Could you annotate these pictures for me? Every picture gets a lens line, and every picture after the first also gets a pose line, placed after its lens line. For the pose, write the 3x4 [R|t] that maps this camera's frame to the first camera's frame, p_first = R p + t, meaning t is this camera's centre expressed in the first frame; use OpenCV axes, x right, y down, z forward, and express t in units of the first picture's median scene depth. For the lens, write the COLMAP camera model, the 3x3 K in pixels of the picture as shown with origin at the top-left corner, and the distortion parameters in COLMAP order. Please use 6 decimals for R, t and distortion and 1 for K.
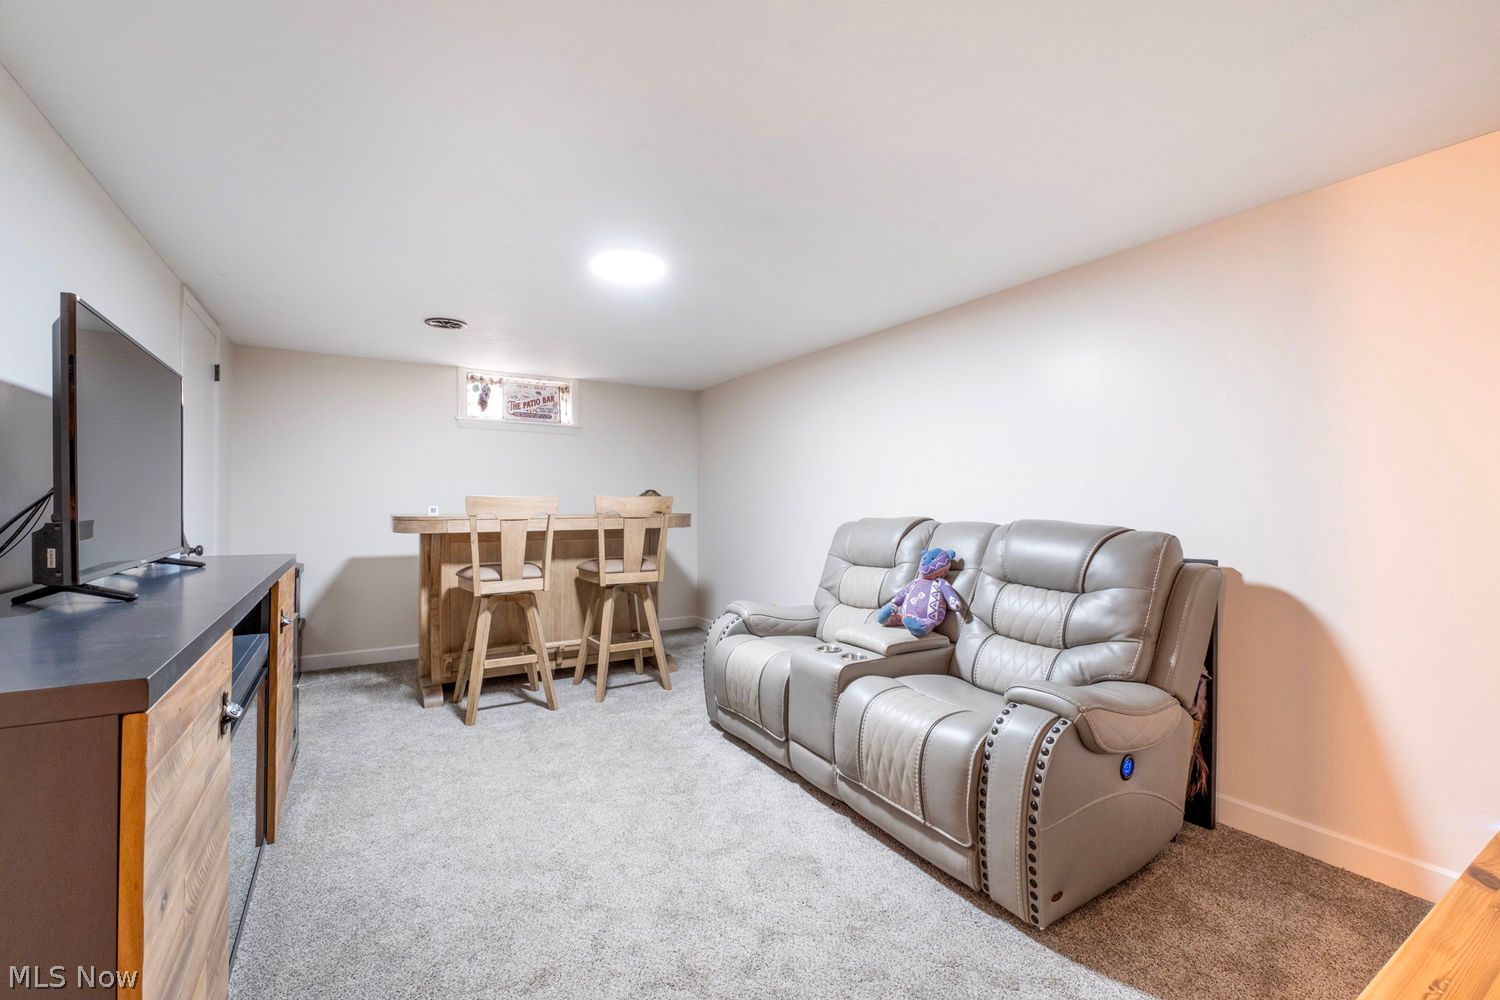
lens RADIAL K [[634.7, 0, 748.6], [0, 634.7, 498.6], [0, 0, 1]] dist [-0.004857, 0.001084]
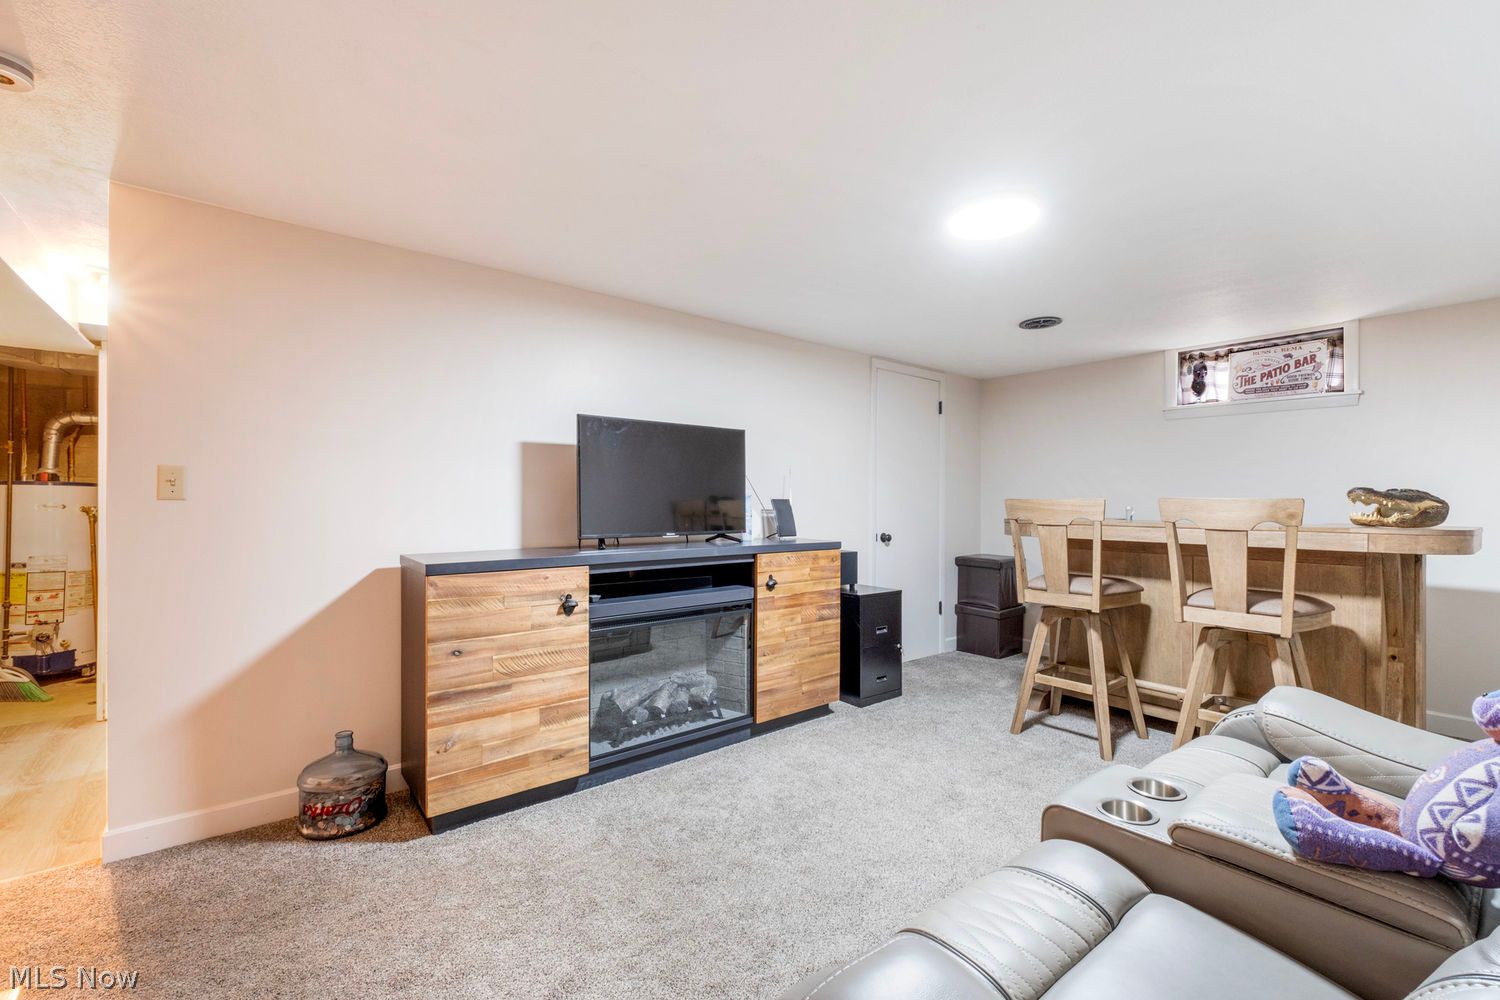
lens RADIAL K [[634.7, 0, 746.9], [0, 634.7, 501.6], [0, 0, 1]] dist [-0.004857, 0.001084]
pose [[0.106161, -0.005495, -0.994334, 0.337719], [-0.006520, 0.999959, -0.006222, 0.007109], [0.994328, 0.007144, 0.106121, 0.341551]]
